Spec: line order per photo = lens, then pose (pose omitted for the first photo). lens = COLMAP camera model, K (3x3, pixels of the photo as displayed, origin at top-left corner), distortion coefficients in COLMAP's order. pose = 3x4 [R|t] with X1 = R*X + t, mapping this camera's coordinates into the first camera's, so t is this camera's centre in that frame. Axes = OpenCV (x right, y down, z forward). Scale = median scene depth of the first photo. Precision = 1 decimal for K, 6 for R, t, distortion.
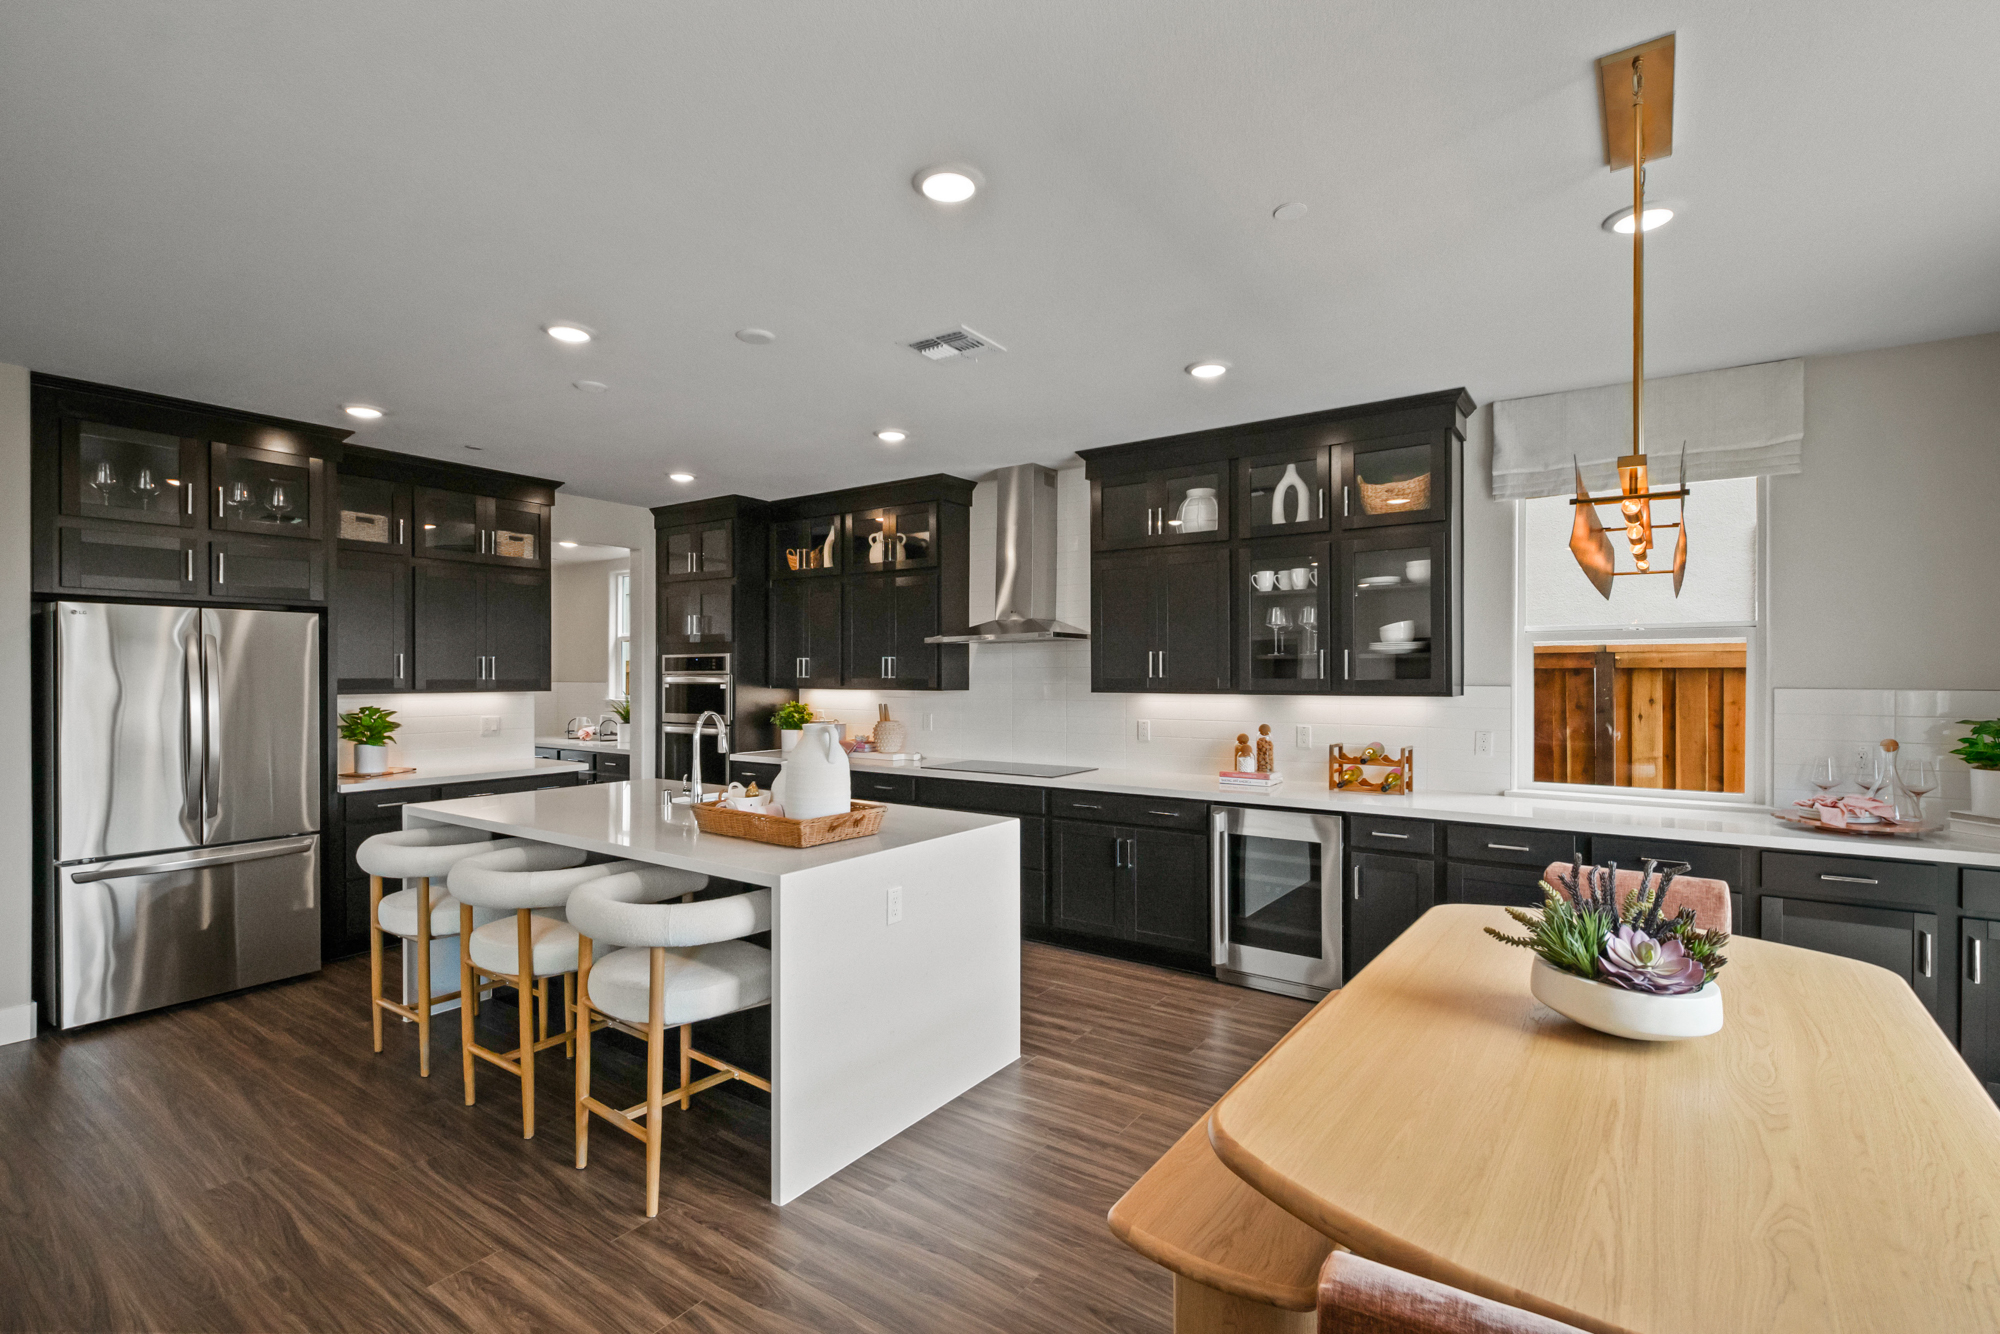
lens RADIAL K [[907.7, 0, 991.6], [0, 907.7, 674.2], [0, 0, 1]] dist [0.010821, -0.000377]
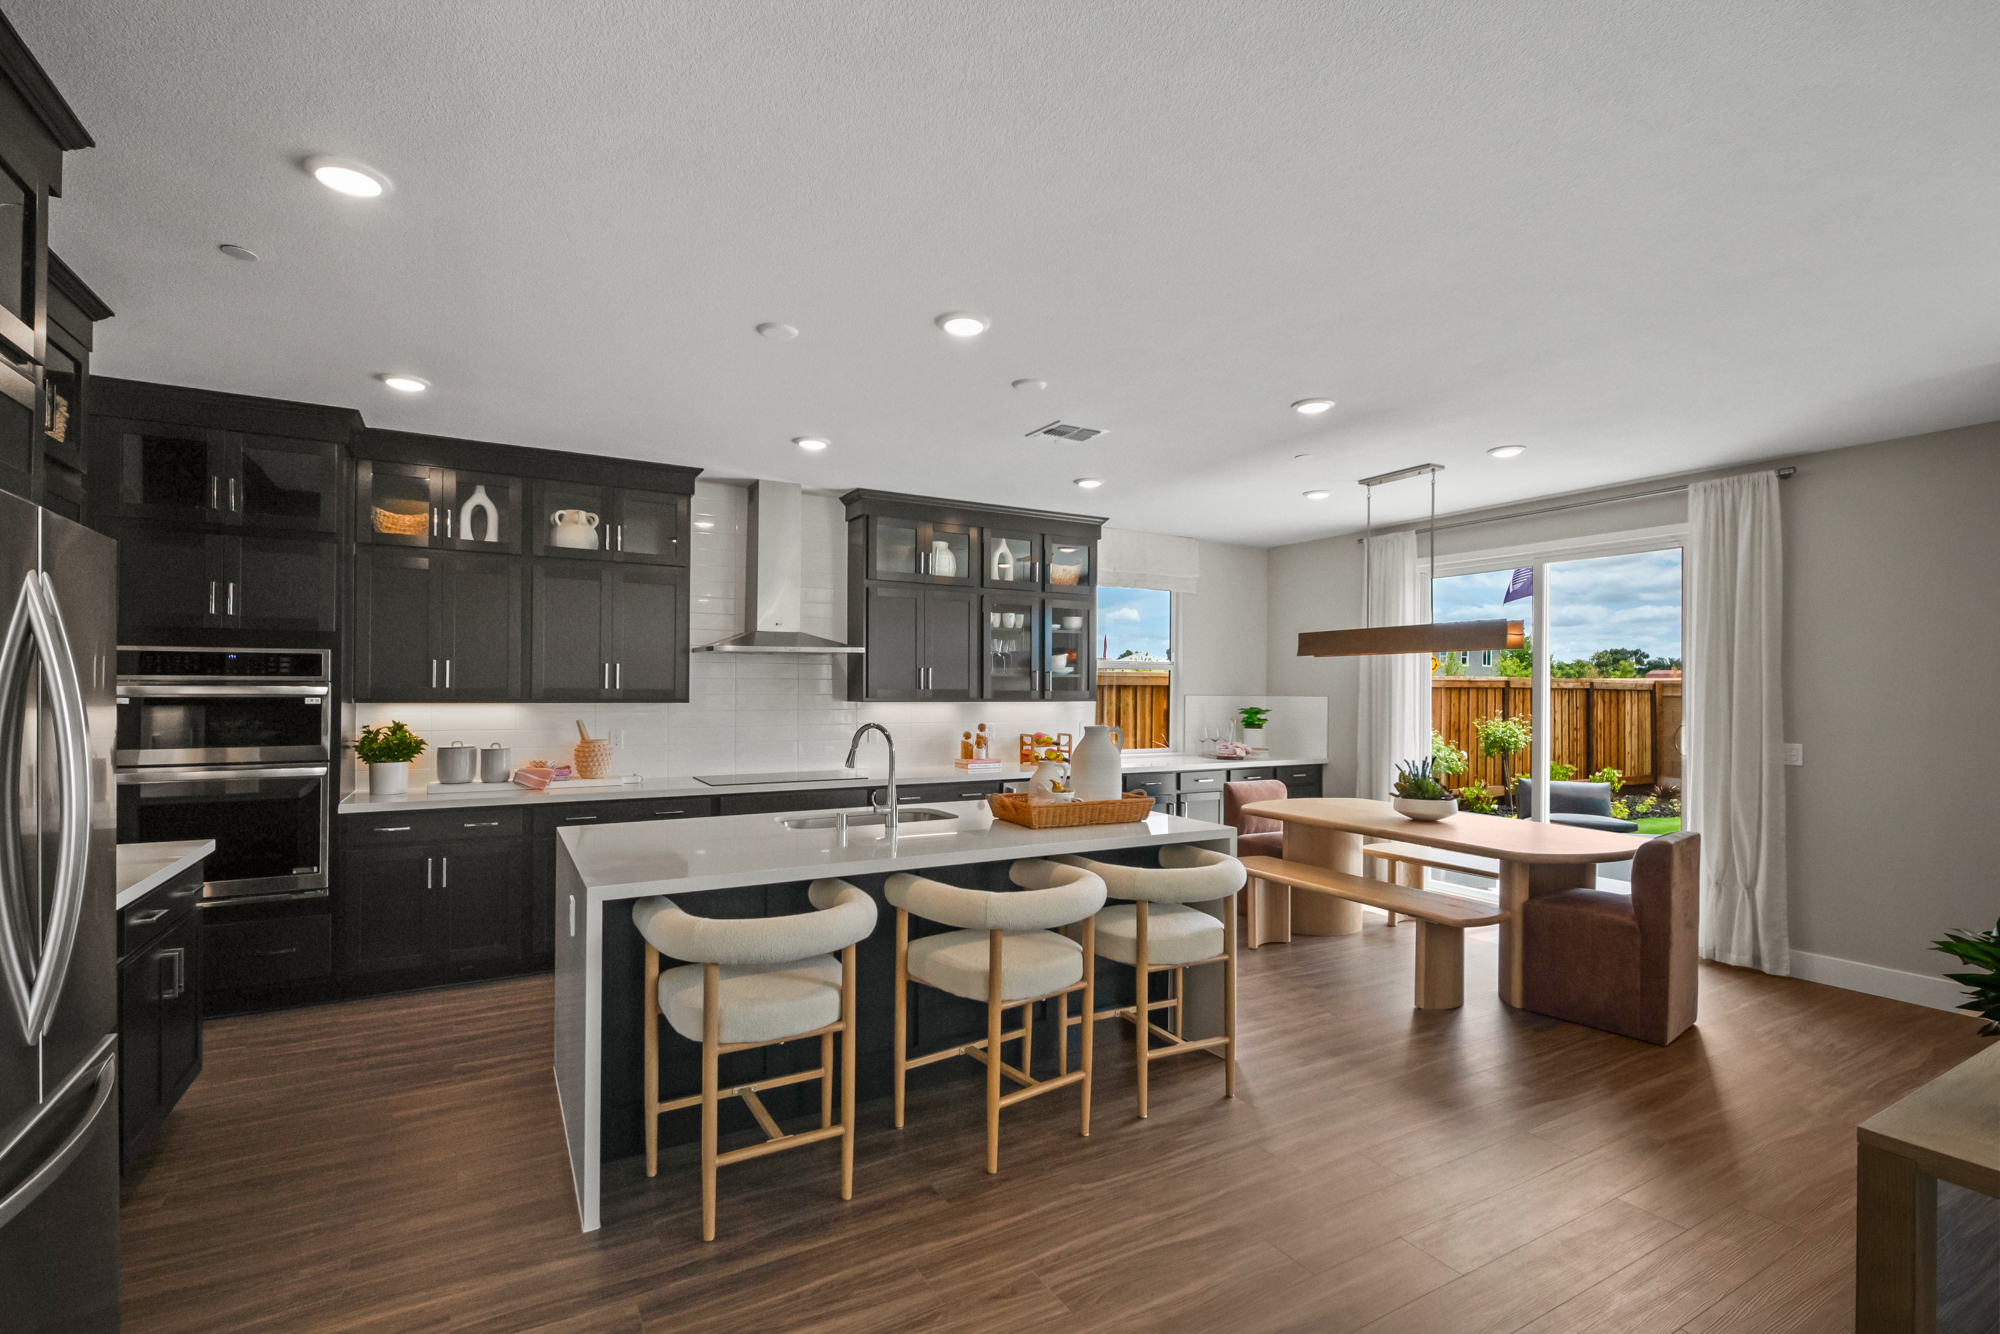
lens RADIAL K [[907.7, 0, 991.6], [0, 907.7, 674.2], [0, 0, 1]] dist [0.010821, -0.000377]
pose [[0.423005, 0.019256, 0.905923, -0.846471], [-0.004009, 0.999804, -0.019380, 0.006528], [-0.906118, 0.004566, 0.423000, 0.372276]]
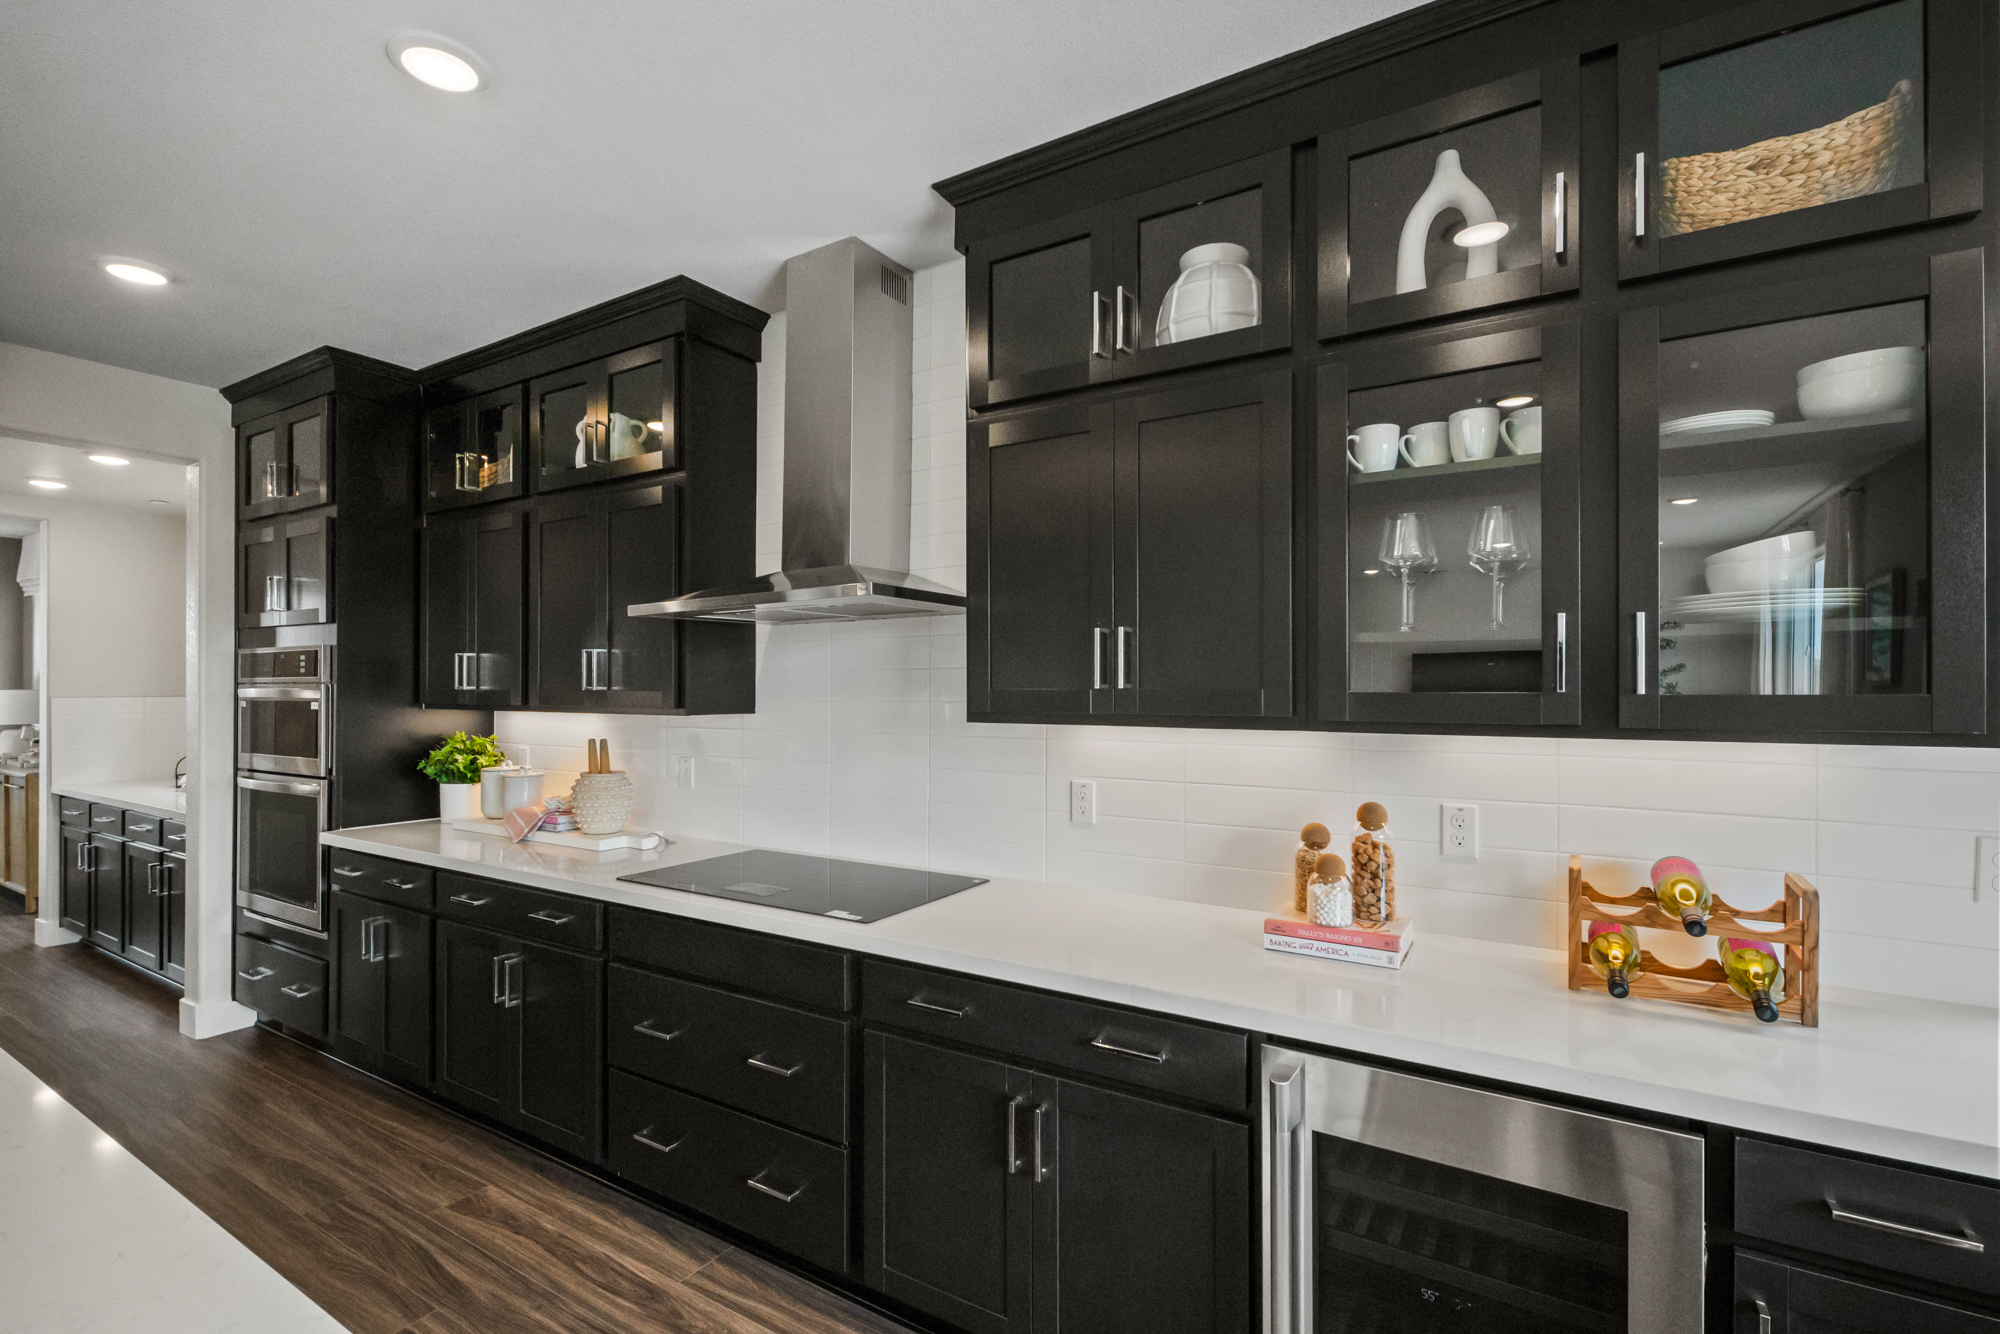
lens RADIAL K [[915.3, 0, 1001.6], [0, 915.3, 694.7], [0, 0, 1]] dist [0.000400, -0.000155]
pose [[0.997918, 0.002565, 0.064446, 0.097632], [-0.002835, 0.999988, 0.004096, 0.004520], [-0.064435, -0.004270, 0.997913, 0.544895]]
